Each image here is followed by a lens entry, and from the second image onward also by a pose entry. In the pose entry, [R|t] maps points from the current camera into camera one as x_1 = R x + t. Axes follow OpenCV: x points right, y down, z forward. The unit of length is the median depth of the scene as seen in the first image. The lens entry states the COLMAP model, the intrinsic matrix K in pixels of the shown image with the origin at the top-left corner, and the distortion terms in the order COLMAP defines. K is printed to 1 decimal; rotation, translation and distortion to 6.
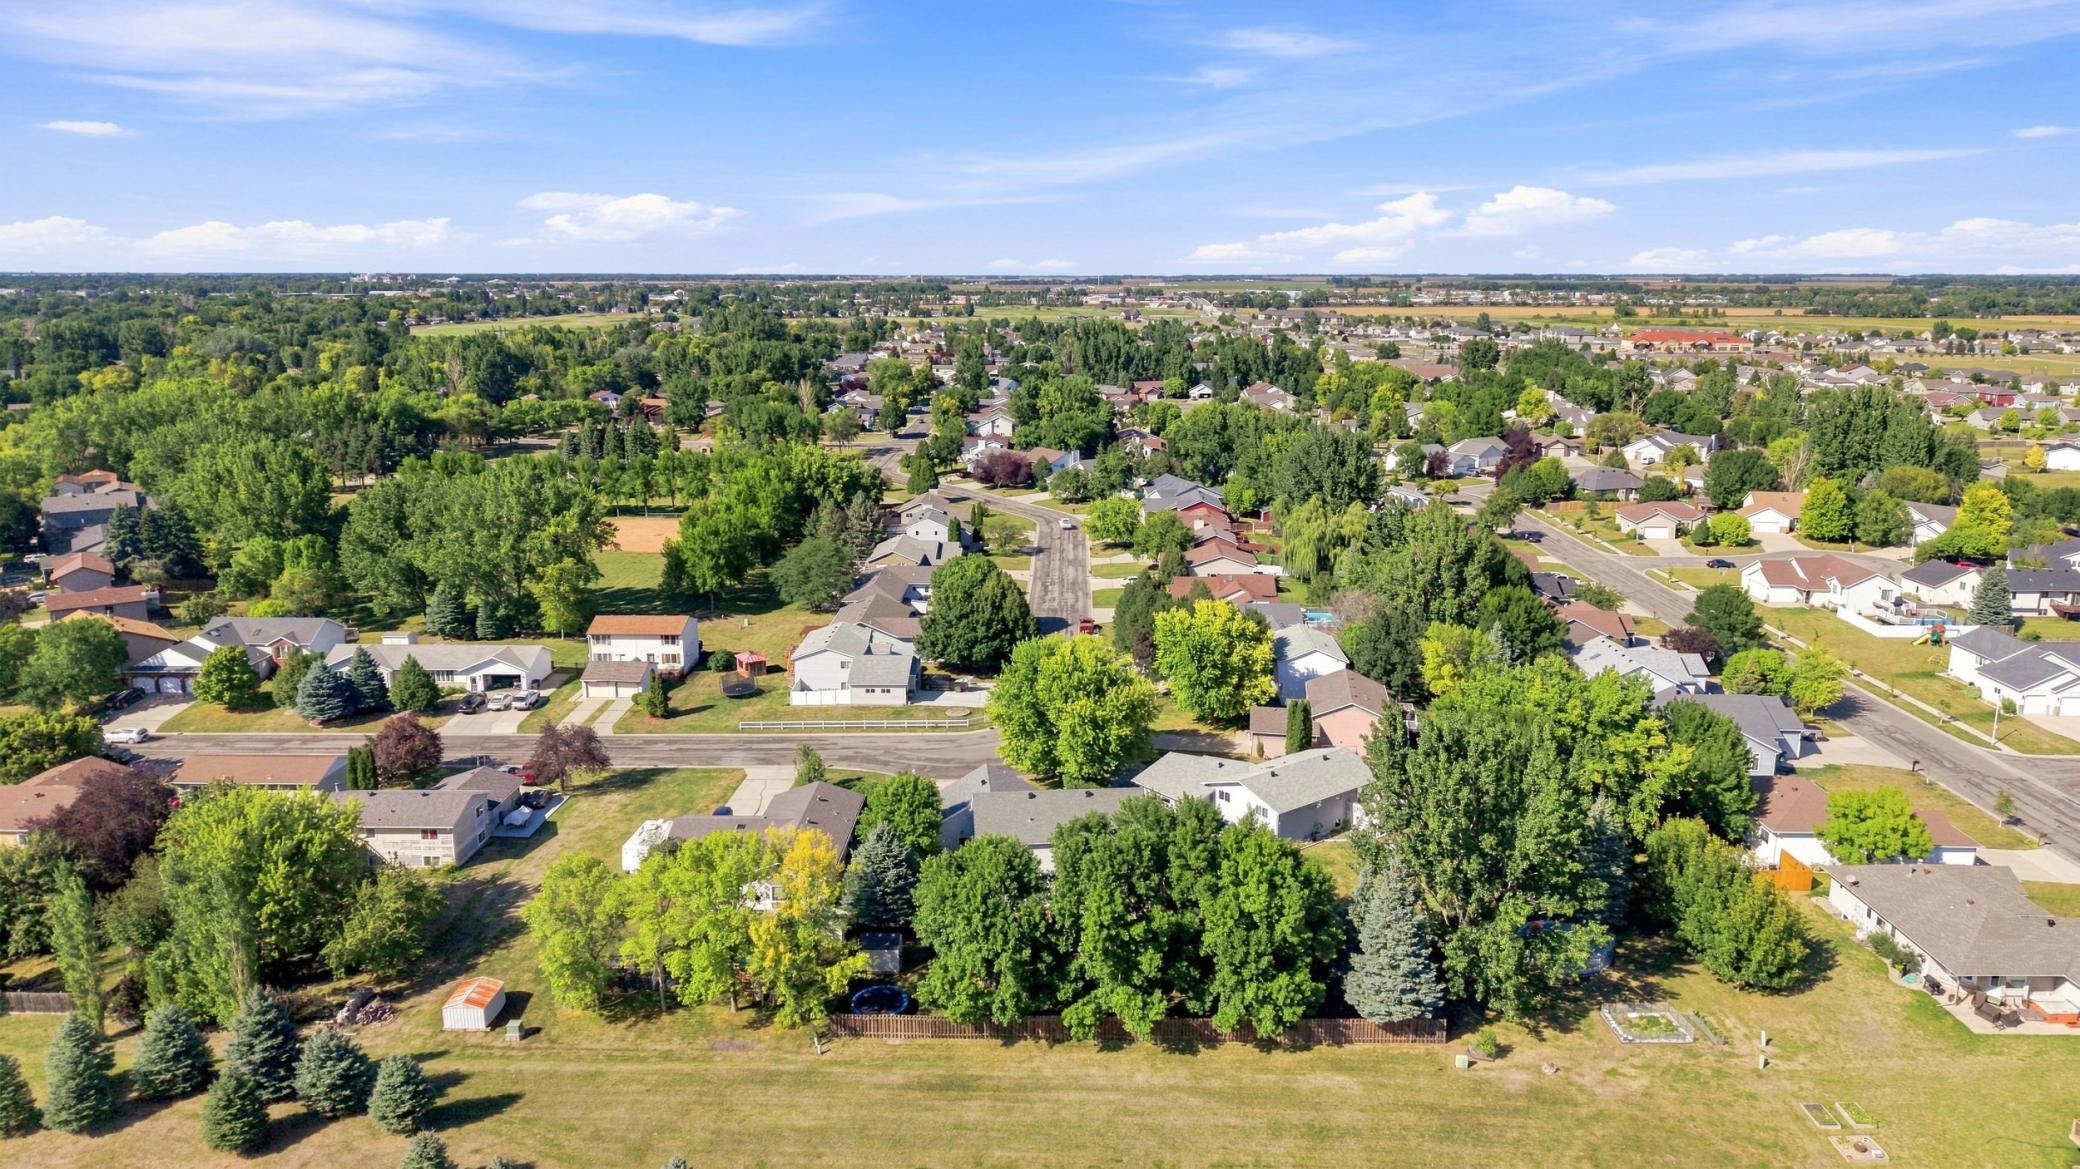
lens RADIAL K [[1389.7, 0, 1040.0], [0, 1389.7, 584.5], [0, 0, 1]] dist [0.038918, -0.039666]
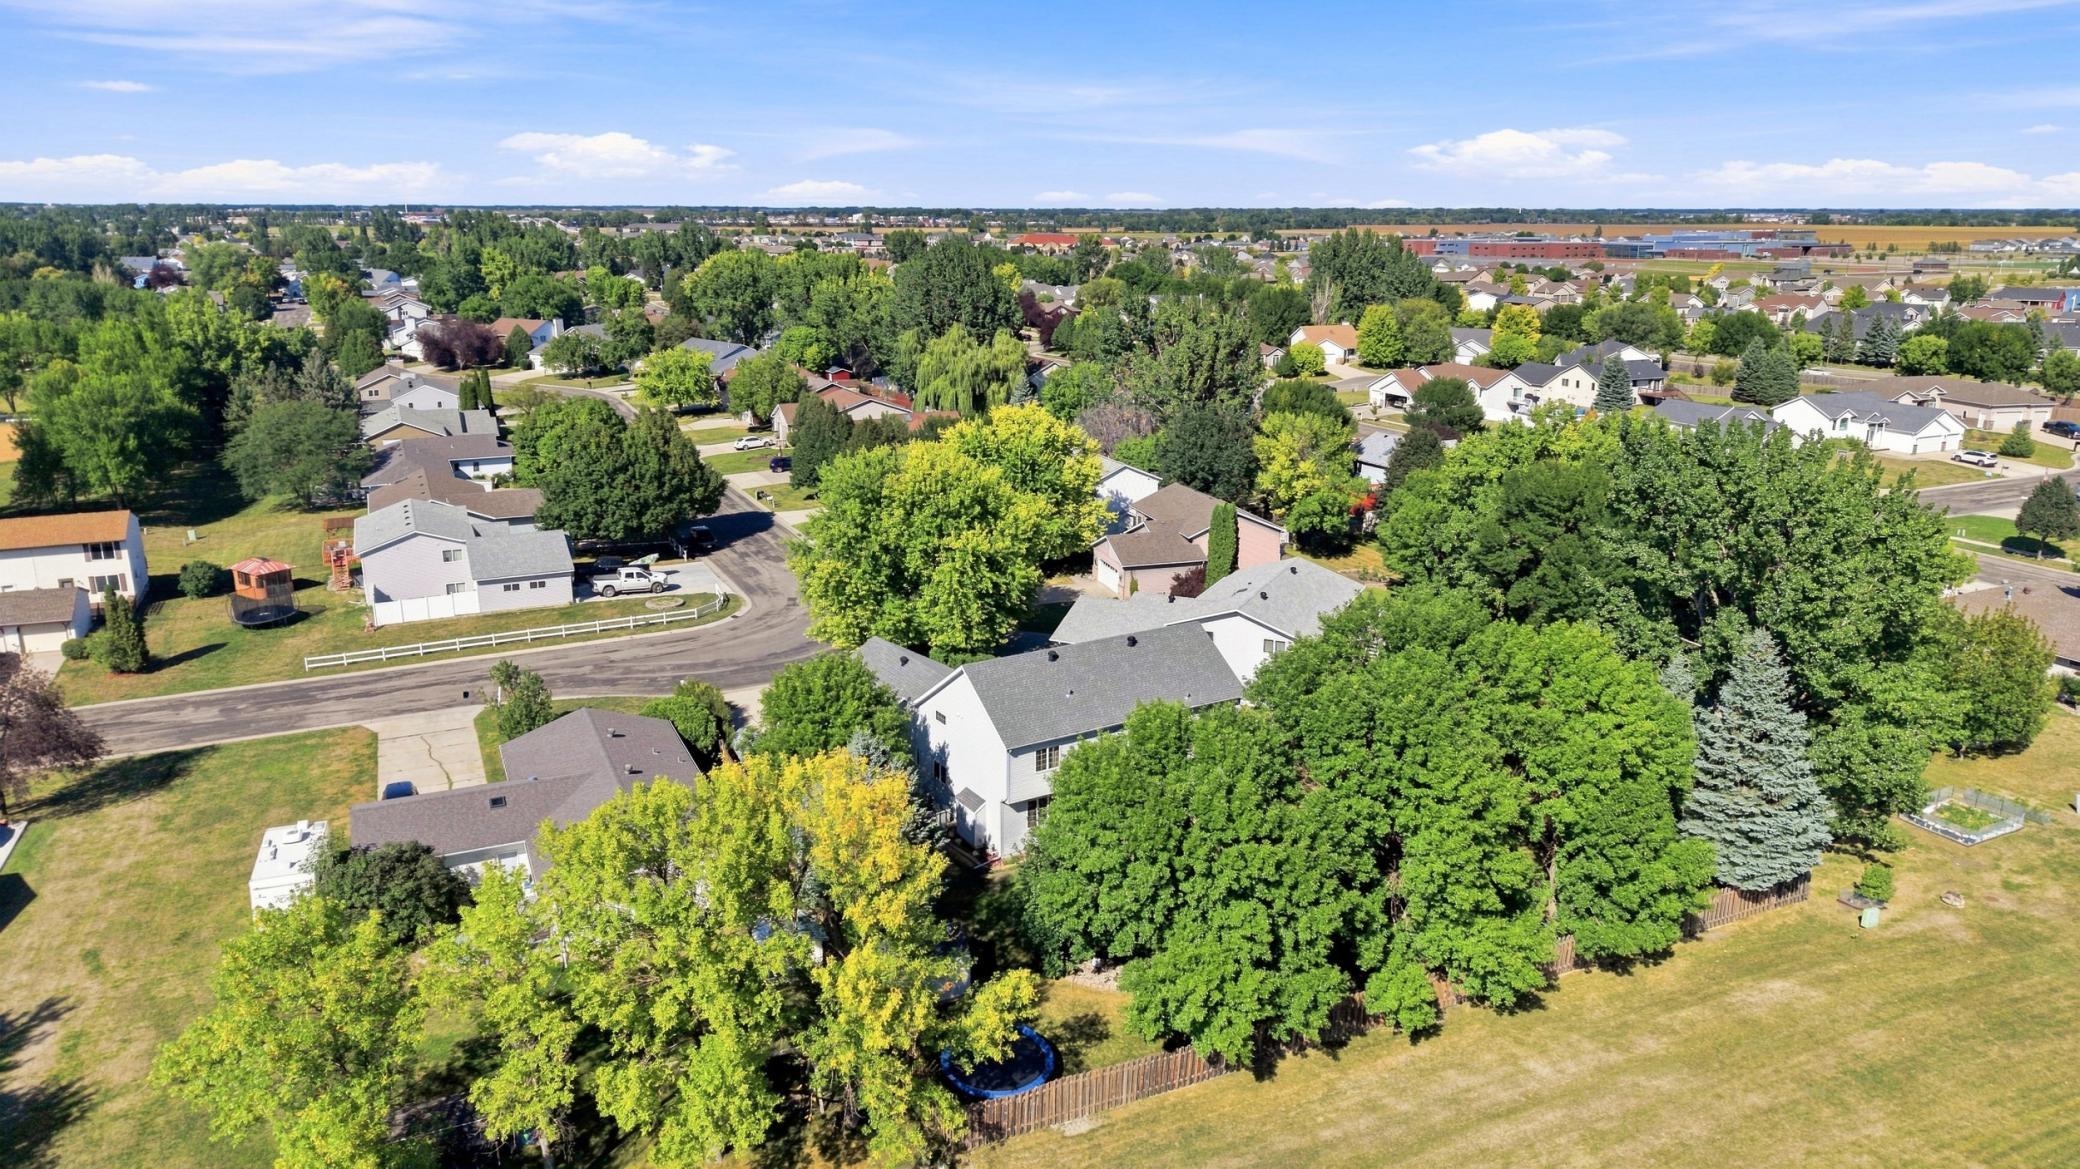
lens RADIAL K [[1389.7, 0, 1040.0], [0, 1389.7, 584.5], [0, 0, 1]] dist [0.038918, -0.039666]
pose [[0.894450, -0.112822, 0.432701, -0.173730], [0.093123, 0.993429, 0.066529, 0.052394], [-0.437364, -0.019212, 0.899079, 0.302210]]
